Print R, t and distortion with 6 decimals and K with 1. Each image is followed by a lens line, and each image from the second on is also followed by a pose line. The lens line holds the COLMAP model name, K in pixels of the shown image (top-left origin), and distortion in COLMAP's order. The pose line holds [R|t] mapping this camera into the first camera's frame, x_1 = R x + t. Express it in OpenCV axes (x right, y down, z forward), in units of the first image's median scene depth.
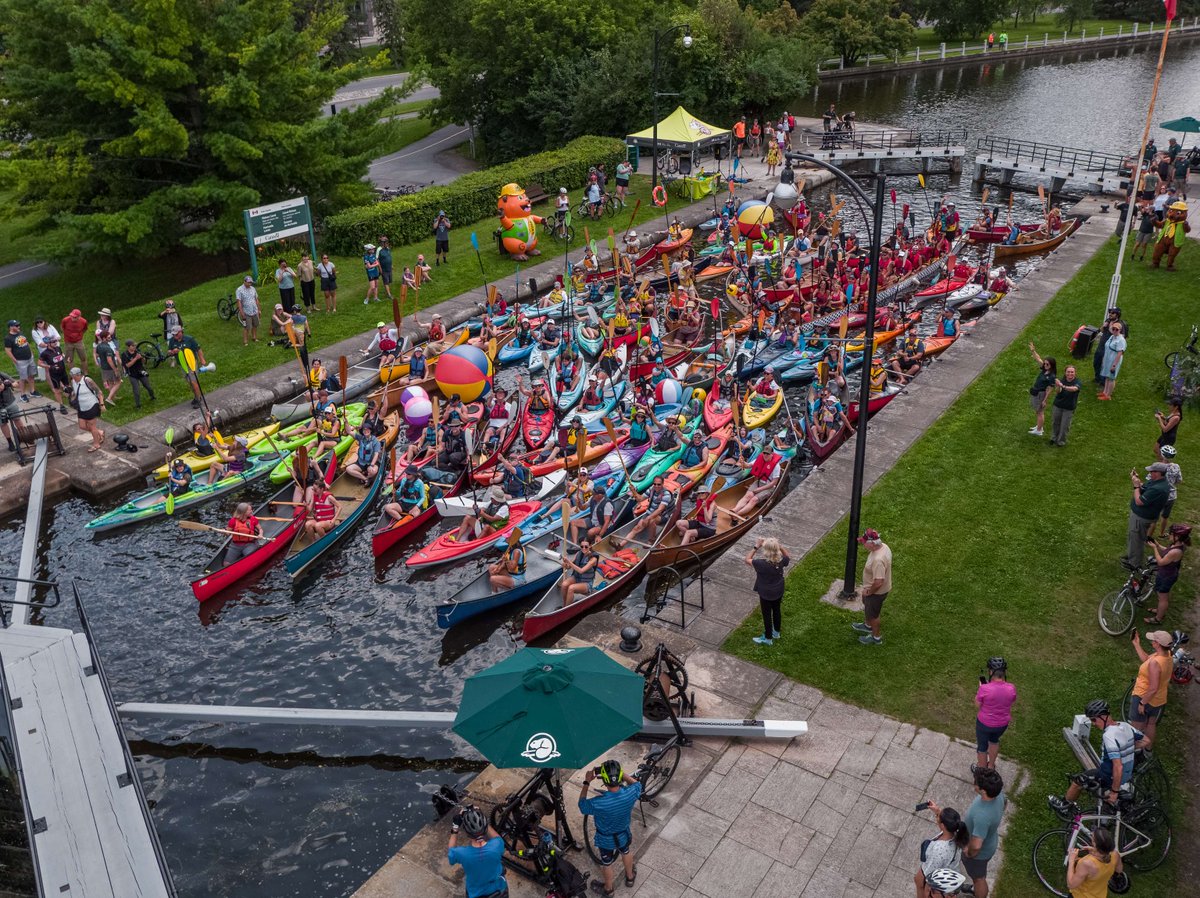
lens RADIAL K [[1042.1, 0, 595.0], [0, 1042.1, 442.5], [0, 0, 1]] dist [0.008100, -0.016563]
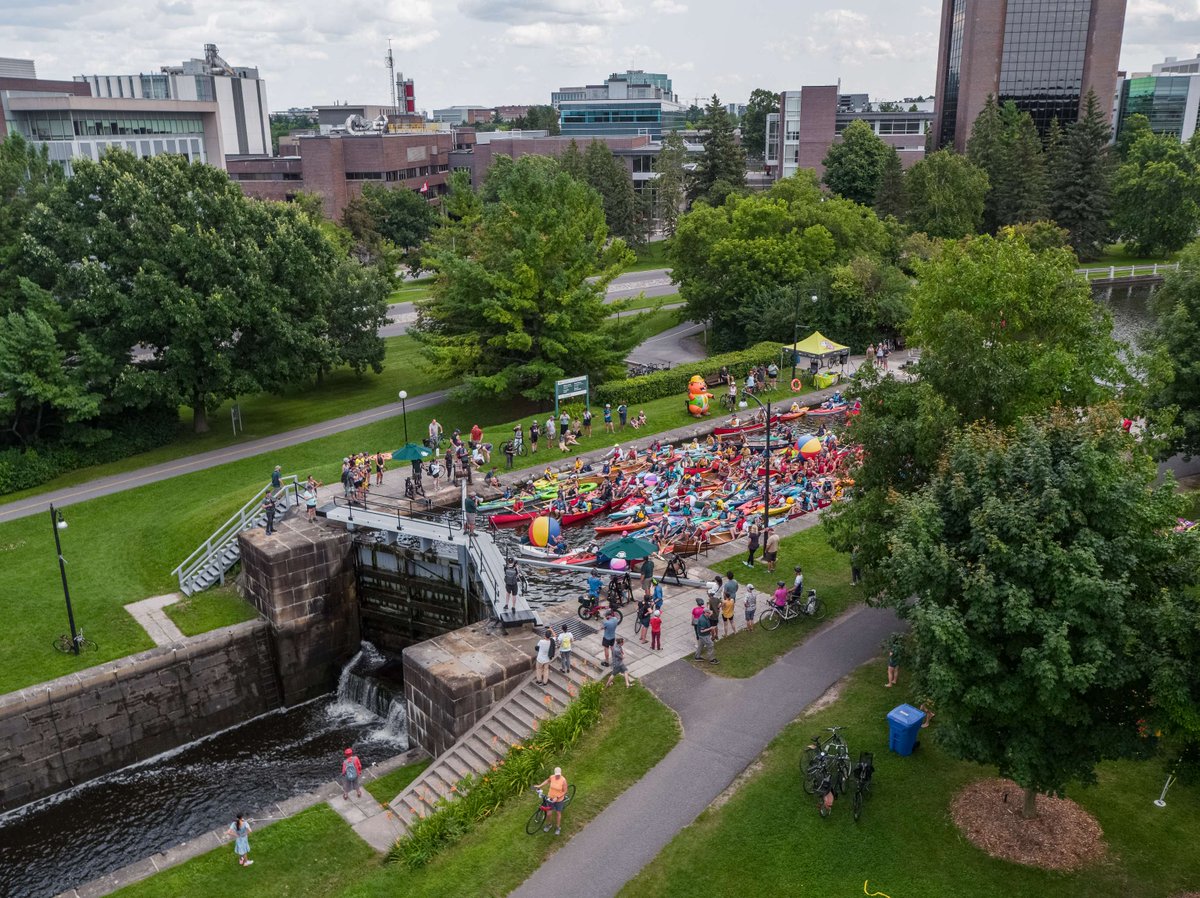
lens RADIAL K [[1042.1, 0, 602.1], [0, 1042.1, 448.5], [0, 0, 1]] dist [0.008100, -0.016563]
pose [[0.963641, 0.085541, -0.253137, 0.223959], [-0.118279, 0.986057, -0.117051, 0.105480], [0.239595, 0.142736, 0.960323, -0.740755]]
